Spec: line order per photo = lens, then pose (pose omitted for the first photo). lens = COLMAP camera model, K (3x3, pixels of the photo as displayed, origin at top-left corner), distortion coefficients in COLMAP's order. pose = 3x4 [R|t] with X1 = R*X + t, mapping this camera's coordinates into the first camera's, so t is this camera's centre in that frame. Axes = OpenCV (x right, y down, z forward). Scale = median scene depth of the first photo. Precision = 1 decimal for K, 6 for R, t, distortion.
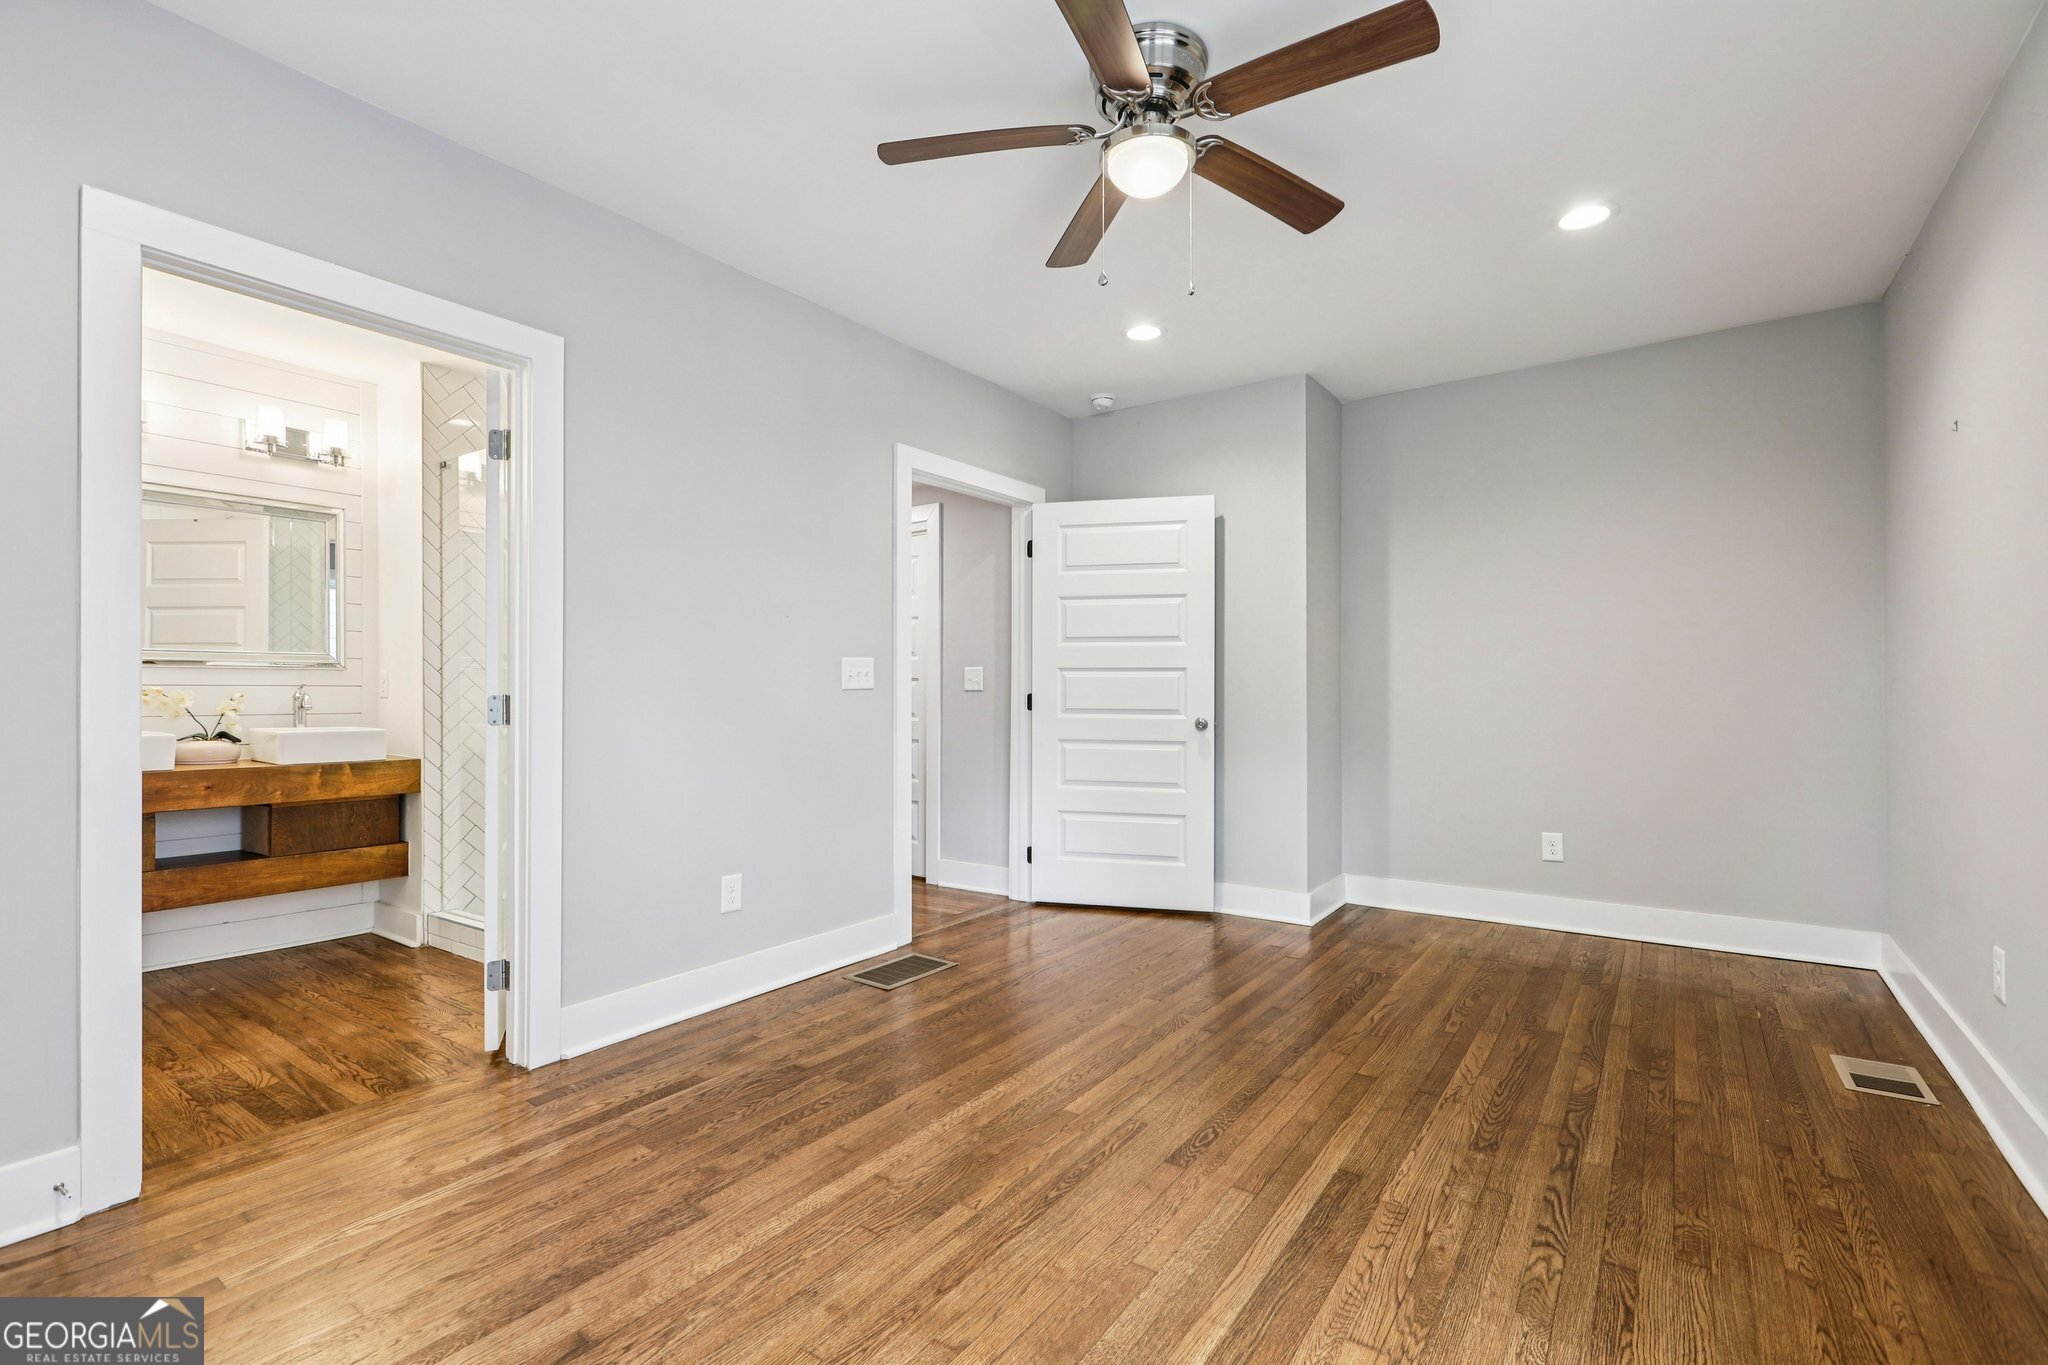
lens RADIAL K [[929.1, 0, 1026.6], [0, 929.1, 688.0], [0, 0, 1]] dist [-0.002224, 0.002300]
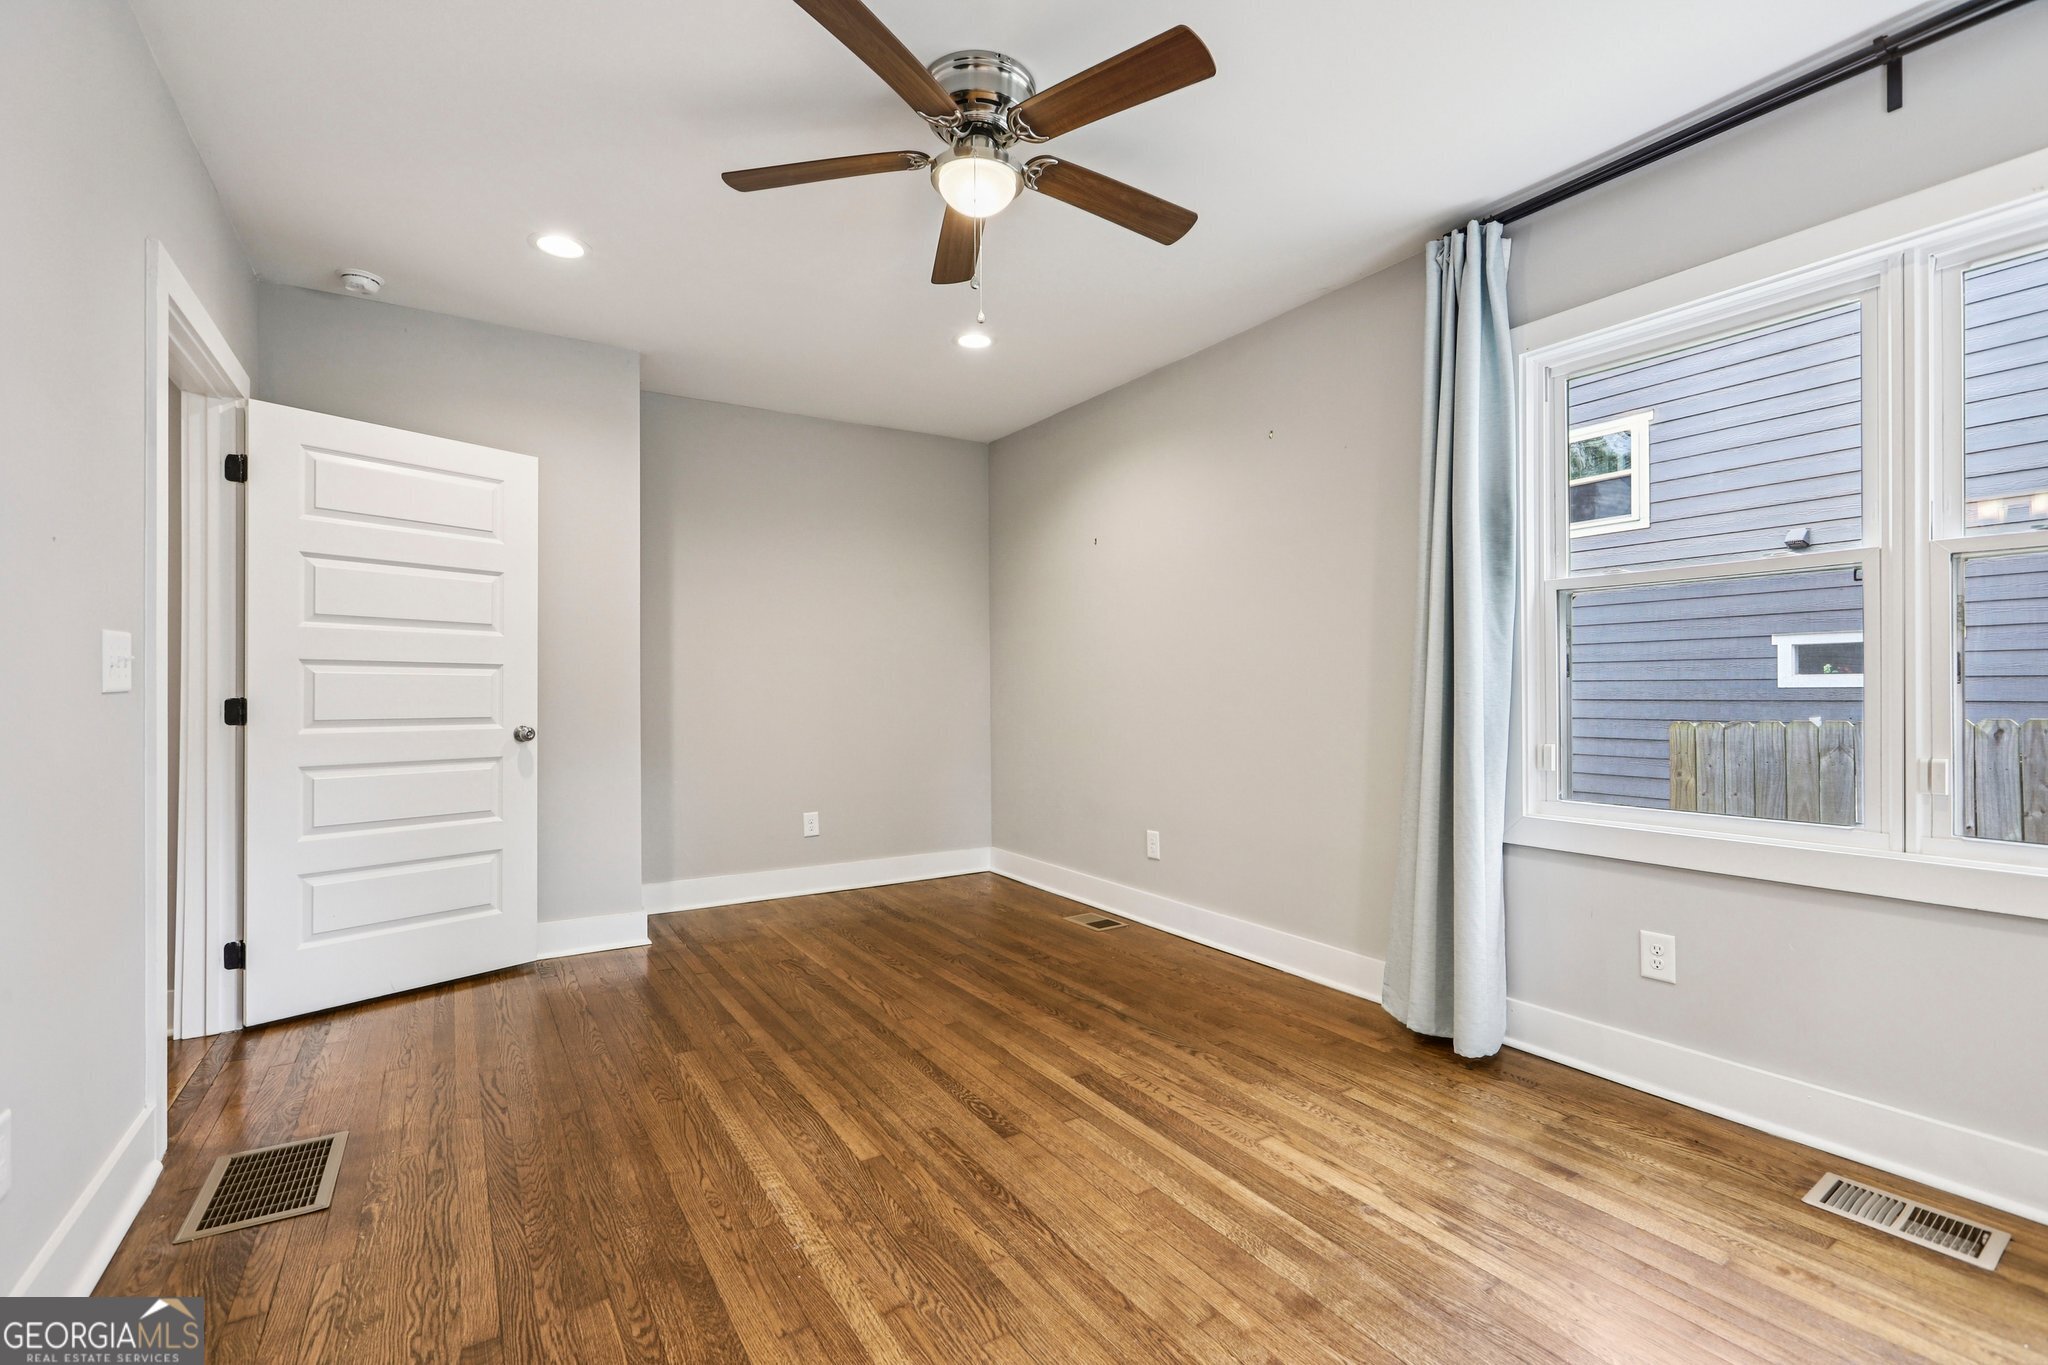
lens RADIAL K [[929.1, 0, 1023.1], [0, 929.1, 689.5], [0, 0, 1]] dist [-0.002224, 0.002300]
pose [[0.362130, 0.002552, 0.932124, -0.706550], [-0.004394, 0.999990, -0.001031, -0.002727], [-0.932117, -0.003722, 0.362137, 0.503385]]
